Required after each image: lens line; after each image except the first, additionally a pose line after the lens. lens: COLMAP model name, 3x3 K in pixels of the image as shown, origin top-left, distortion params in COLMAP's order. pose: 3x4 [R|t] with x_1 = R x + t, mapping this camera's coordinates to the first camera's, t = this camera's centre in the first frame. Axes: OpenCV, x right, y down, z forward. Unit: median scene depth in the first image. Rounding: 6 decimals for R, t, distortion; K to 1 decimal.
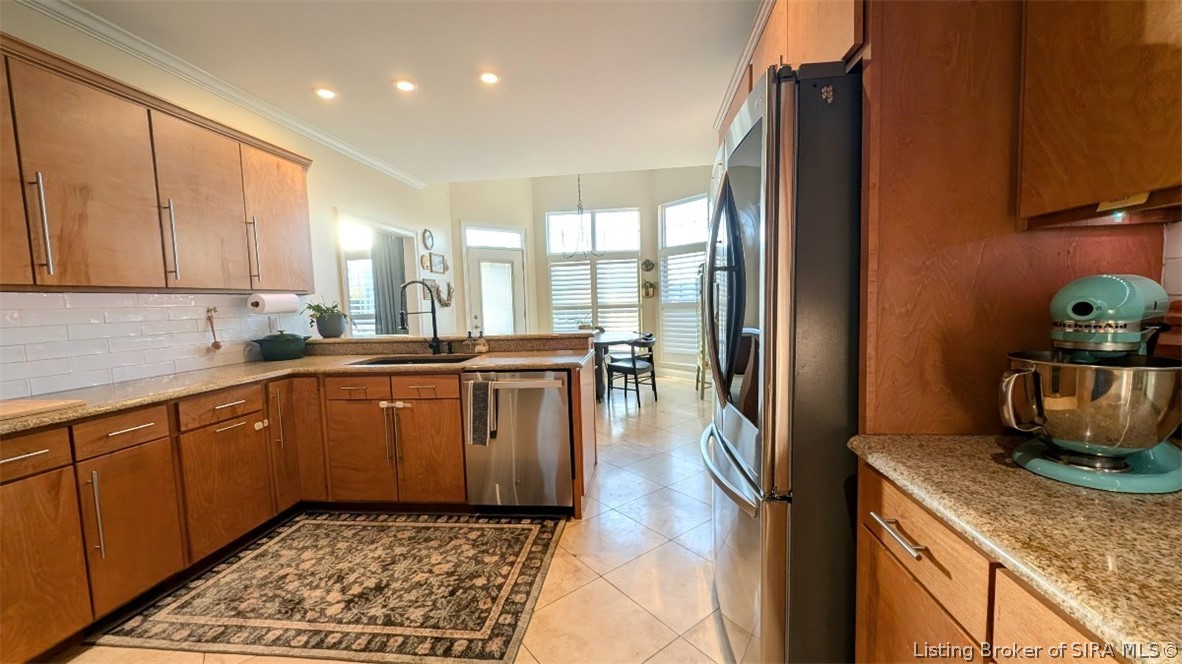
lens RADIAL K [[444.5, 0, 593.4], [0, 444.5, 329.5], [0, 0, 1]] dist [0.002026, -0.005782]
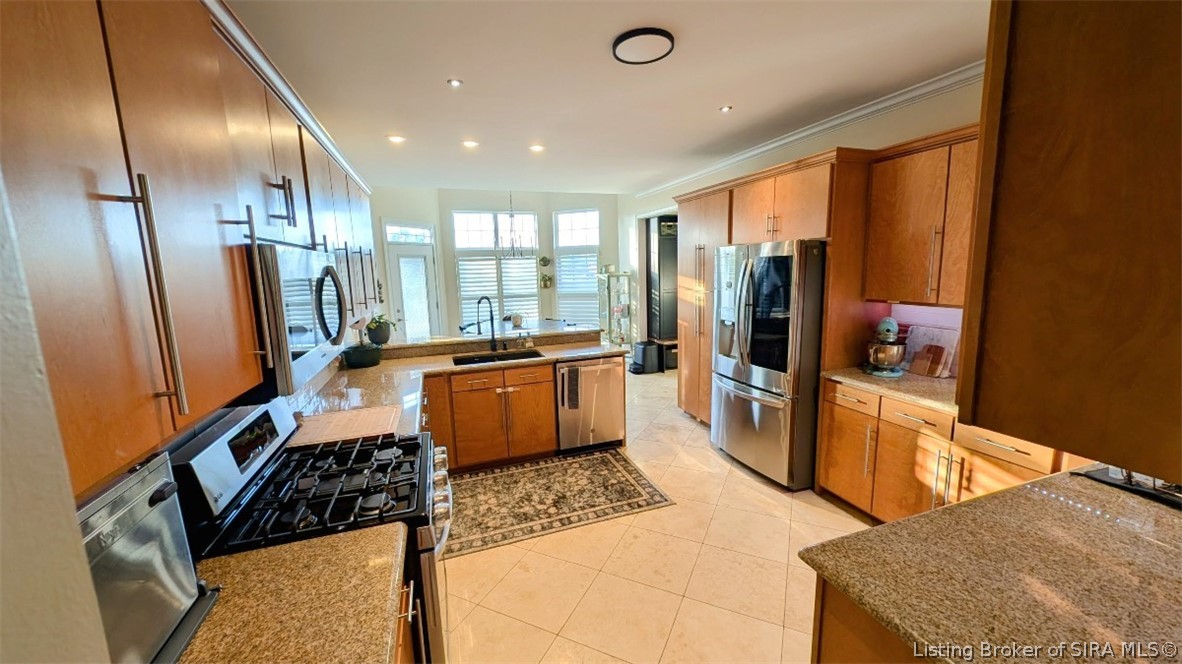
lens RADIAL K [[444.5, 0, 593.4], [0, 444.5, 329.5], [0, 0, 1]] dist [0.002026, -0.005782]
pose [[0.896565, -0.055648, 0.439402, -0.872122], [0.028168, 0.997231, 0.068819, -0.119585], [-0.442016, -0.049323, 0.895650, -0.402821]]
